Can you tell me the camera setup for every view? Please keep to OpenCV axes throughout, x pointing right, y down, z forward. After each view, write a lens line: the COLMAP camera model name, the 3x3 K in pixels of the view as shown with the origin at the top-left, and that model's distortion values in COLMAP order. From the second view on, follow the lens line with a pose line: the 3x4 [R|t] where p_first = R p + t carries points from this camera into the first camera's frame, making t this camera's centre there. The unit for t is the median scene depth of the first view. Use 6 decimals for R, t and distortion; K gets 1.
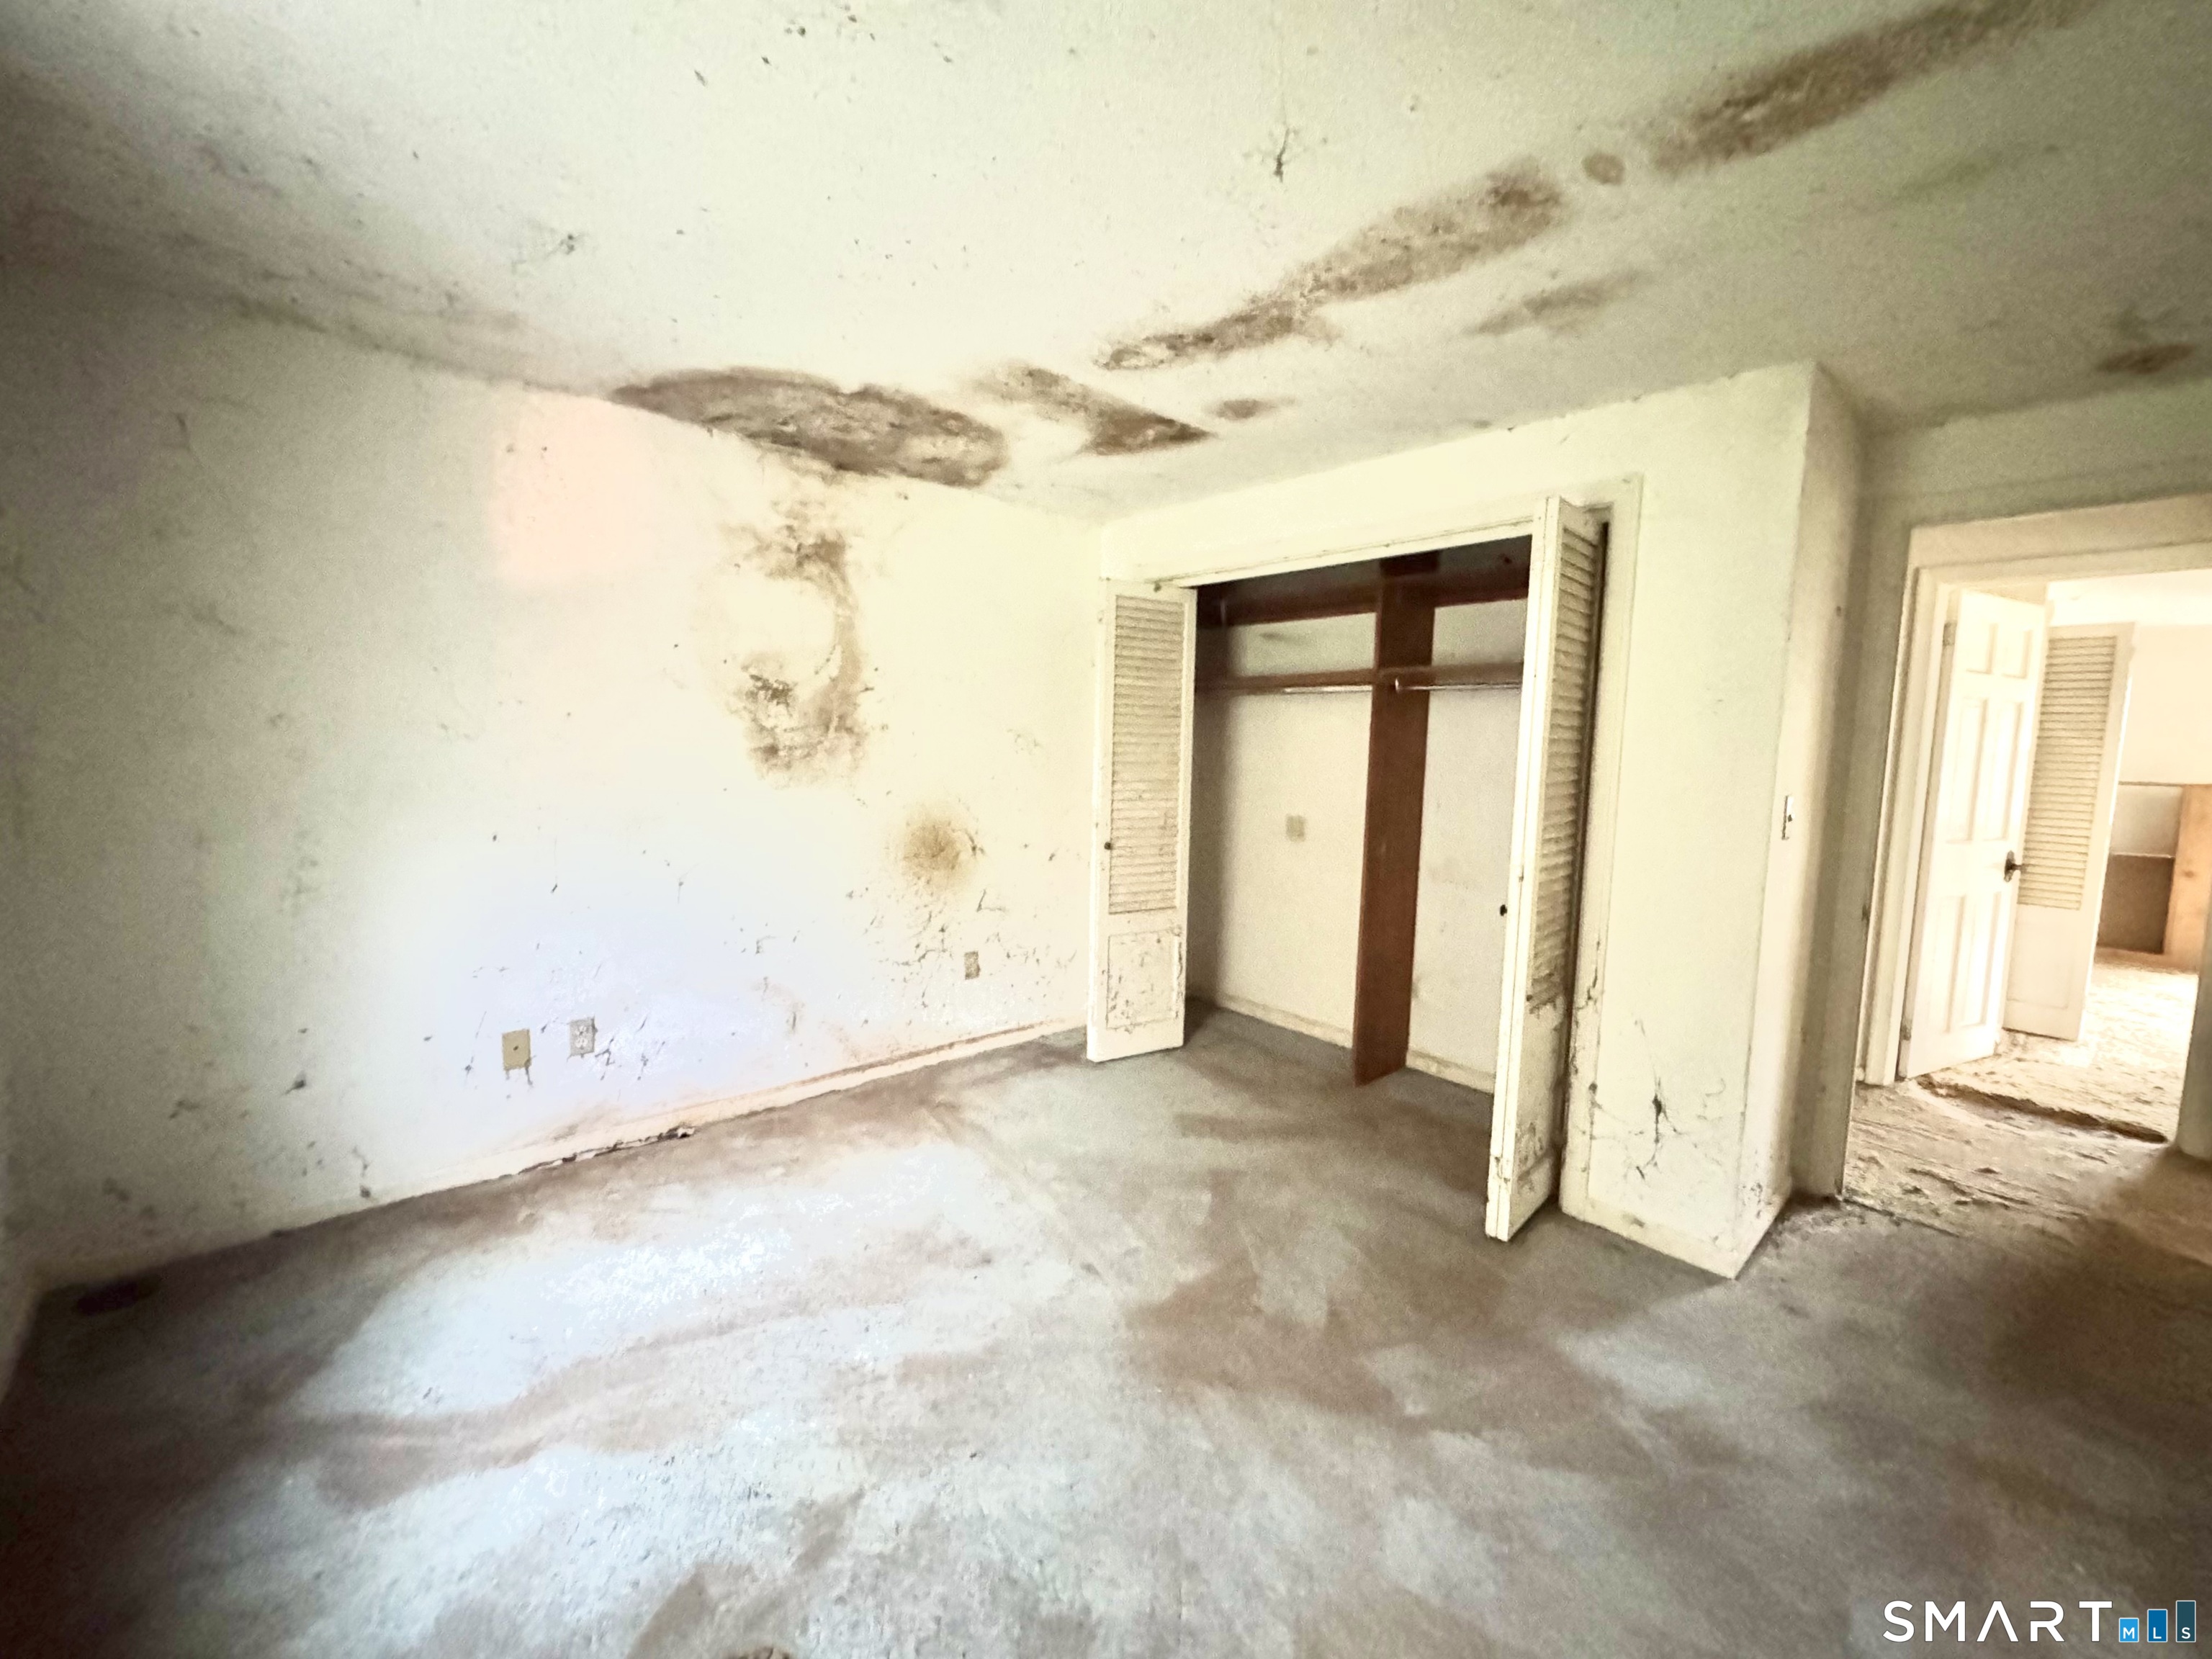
lens RADIAL K [[883.6, 0, 1094.9], [0, 883.6, 819.6], [0, 0, 1]] dist [-0.005735, 0.000796]
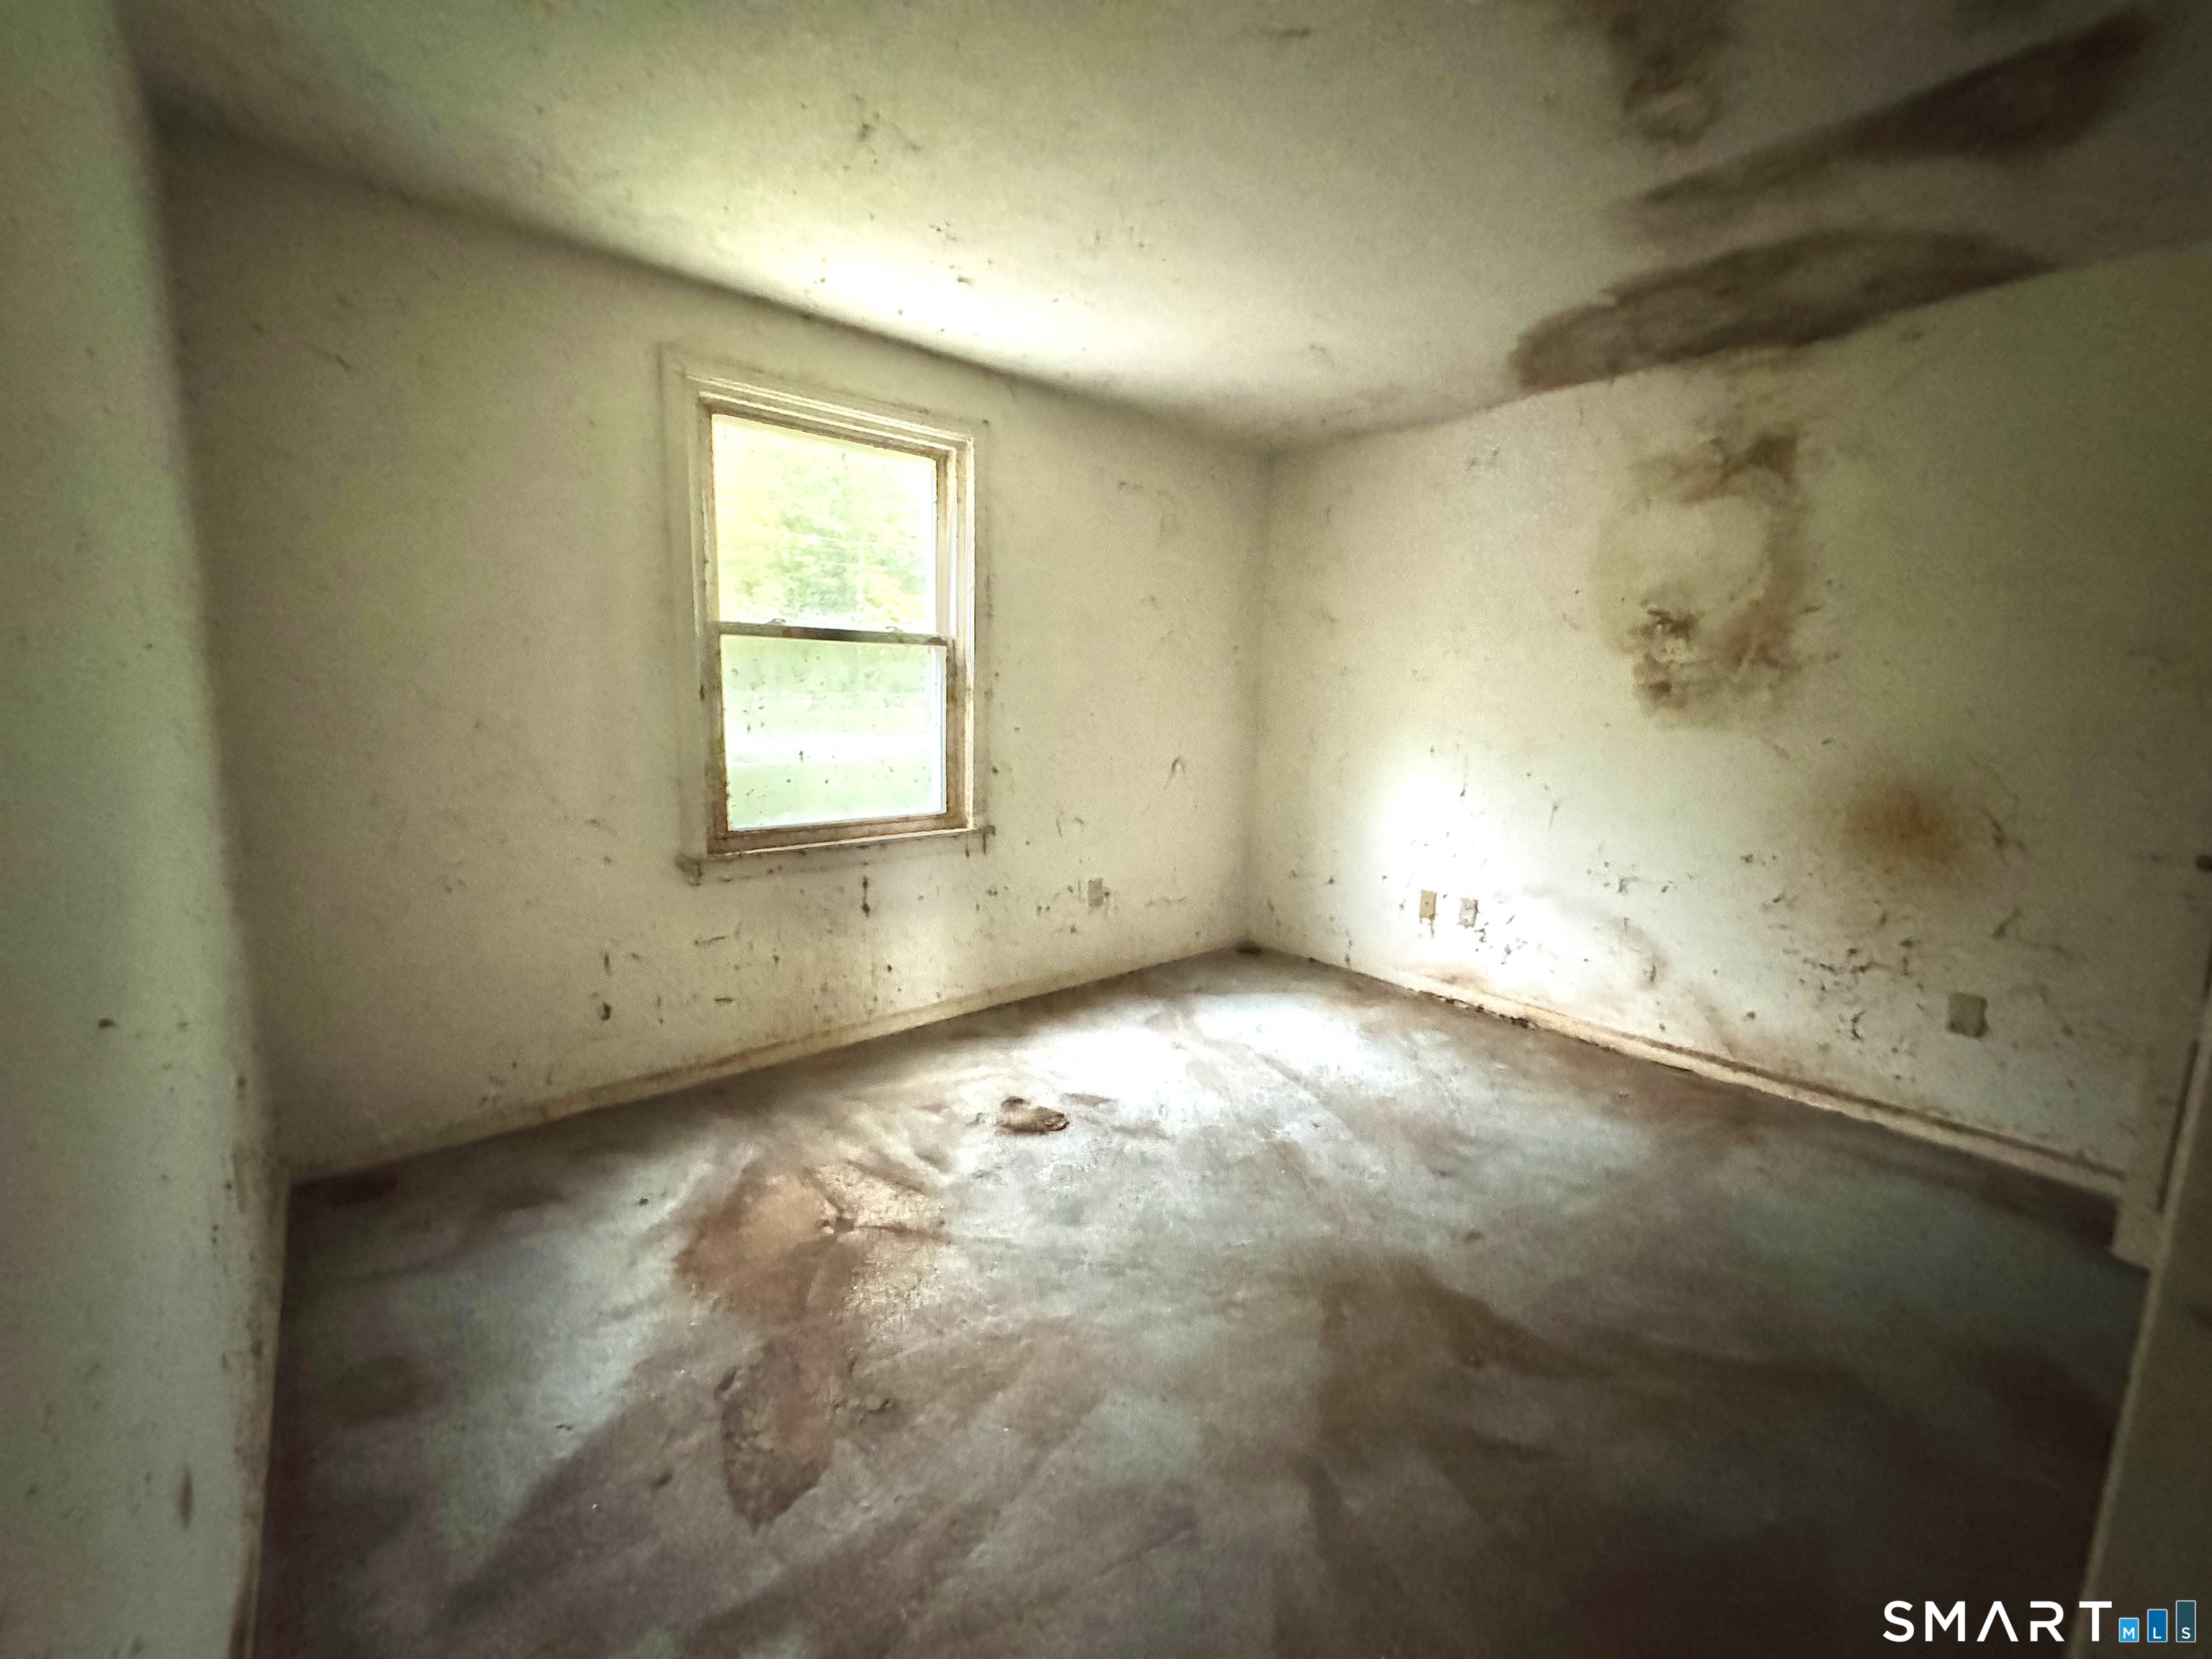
lens RADIAL K [[883.6, 0, 1108.2], [0, 883.6, 823.5], [0, 0, 1]] dist [-0.005735, 0.000796]
pose [[-0.028246, 0.122364, -0.992083, 0.638738], [-0.105421, 0.986580, 0.124686, 0.012085], [0.994026, 0.108108, -0.014967, 0.444611]]
